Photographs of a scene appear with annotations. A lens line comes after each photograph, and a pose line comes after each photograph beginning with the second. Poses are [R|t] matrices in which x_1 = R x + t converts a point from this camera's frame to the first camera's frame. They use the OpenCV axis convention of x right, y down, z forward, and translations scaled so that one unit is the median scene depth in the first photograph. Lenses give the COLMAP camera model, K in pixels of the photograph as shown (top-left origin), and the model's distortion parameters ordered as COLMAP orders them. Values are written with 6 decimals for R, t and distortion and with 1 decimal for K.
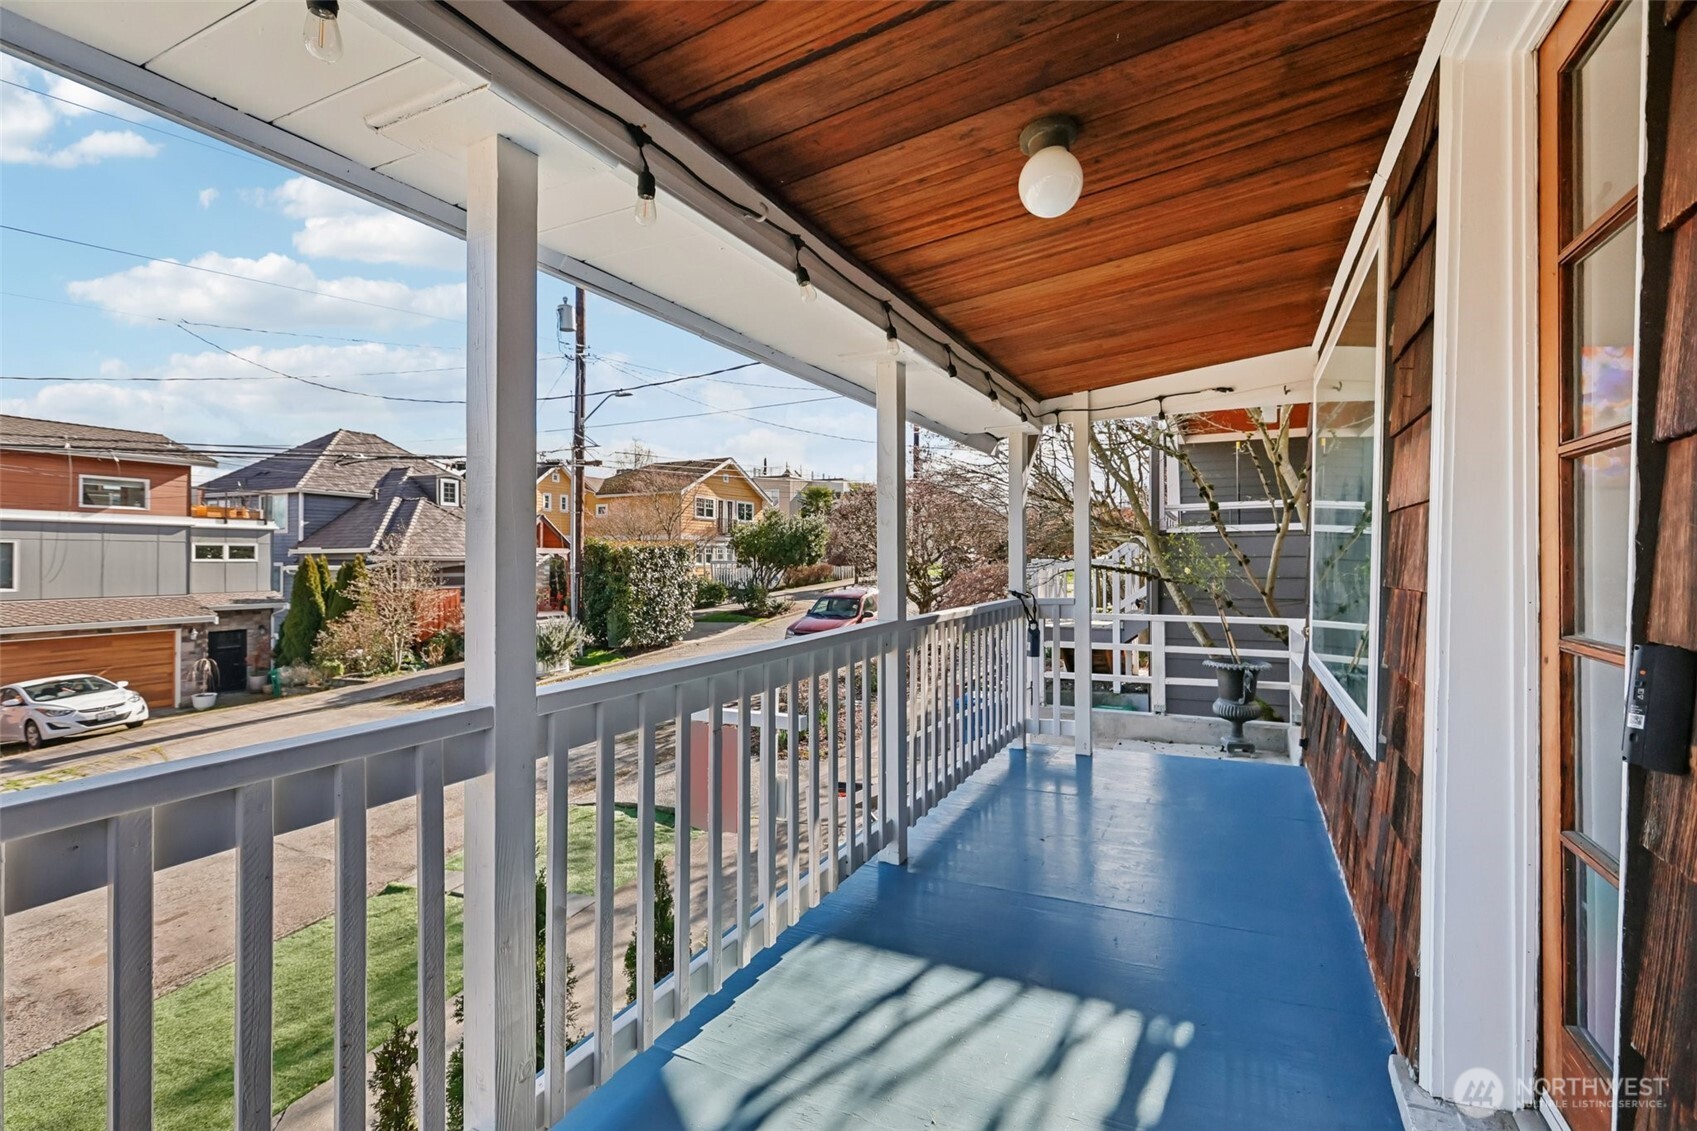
lens RADIAL K [[762.3, 0, 859.1], [0, 762.3, 561.8], [0, 0, 1]] dist [0.001405, 0.000613]
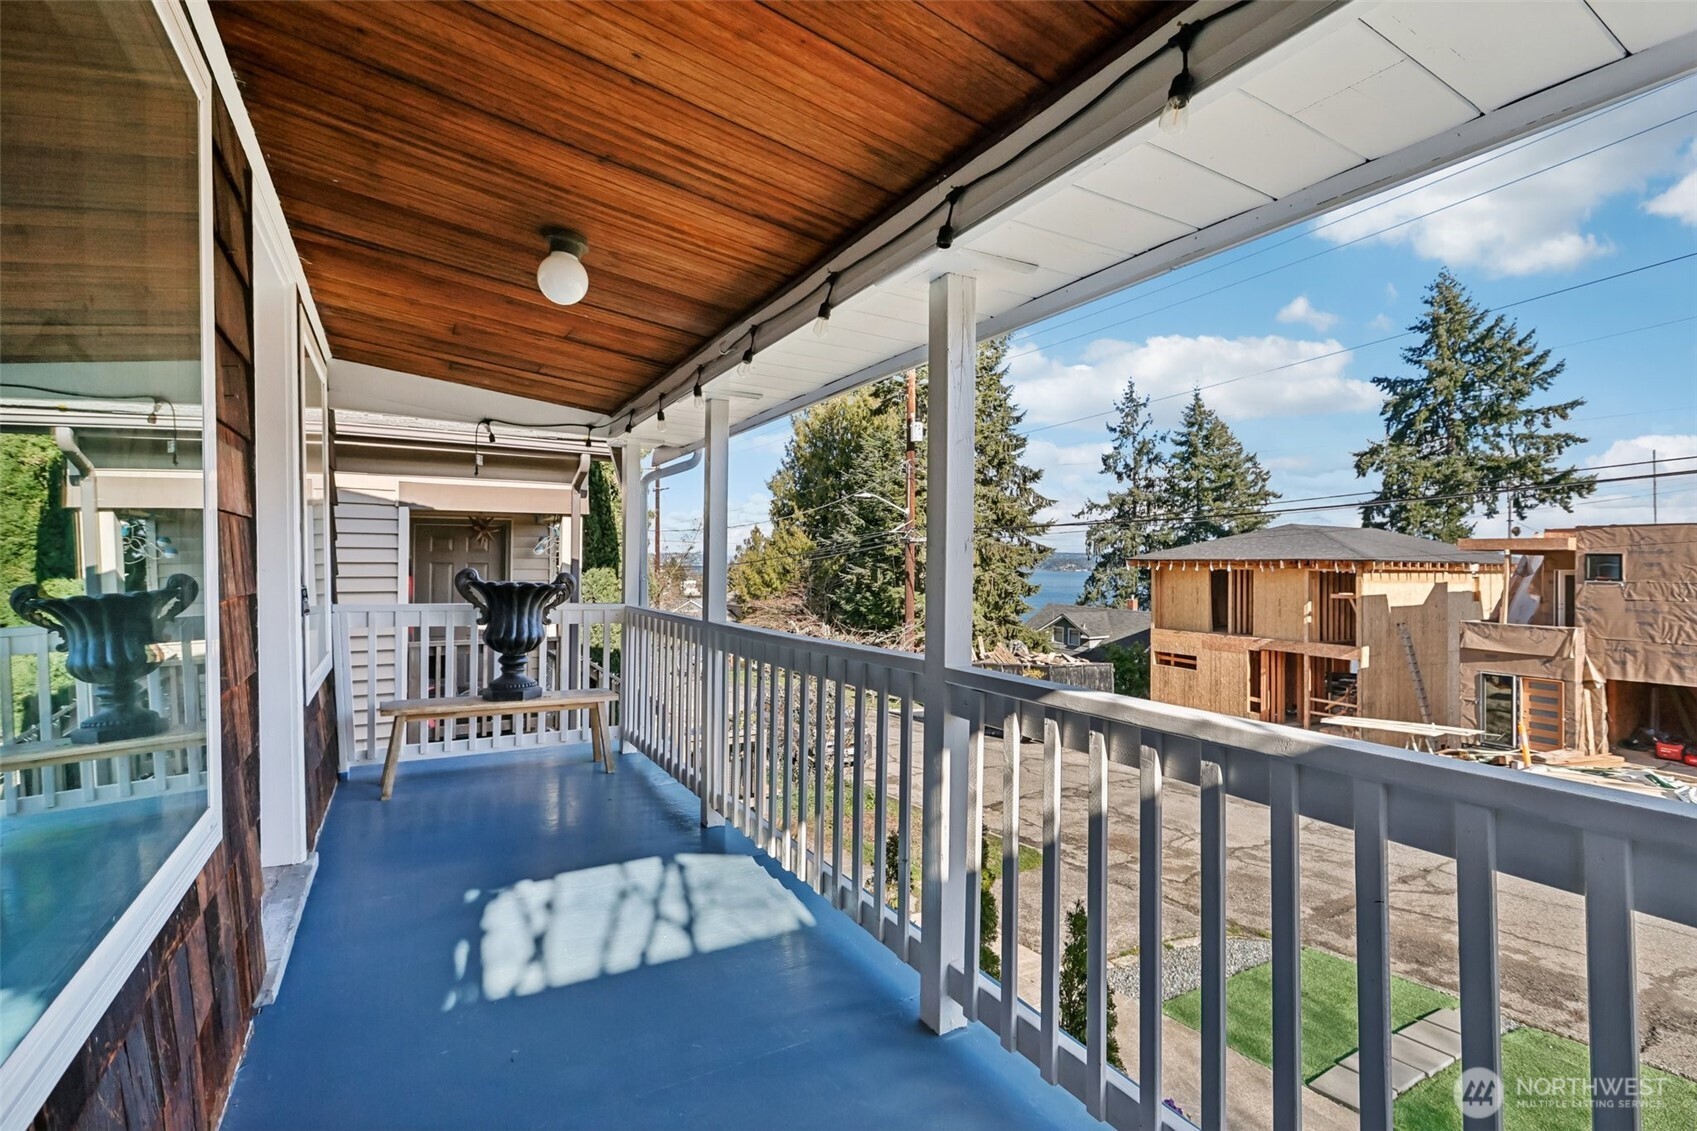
lens RADIAL K [[762.3, 0, 859.1], [0, 762.3, 561.8], [0, 0, 1]] dist [0.001405, 0.000613]
pose [[-0.558023, -0.005686, -0.829806, 0.957515], [-0.002893, 0.999984, -0.004907, -0.017891], [0.829821, -0.000338, -0.558030, 1.994386]]
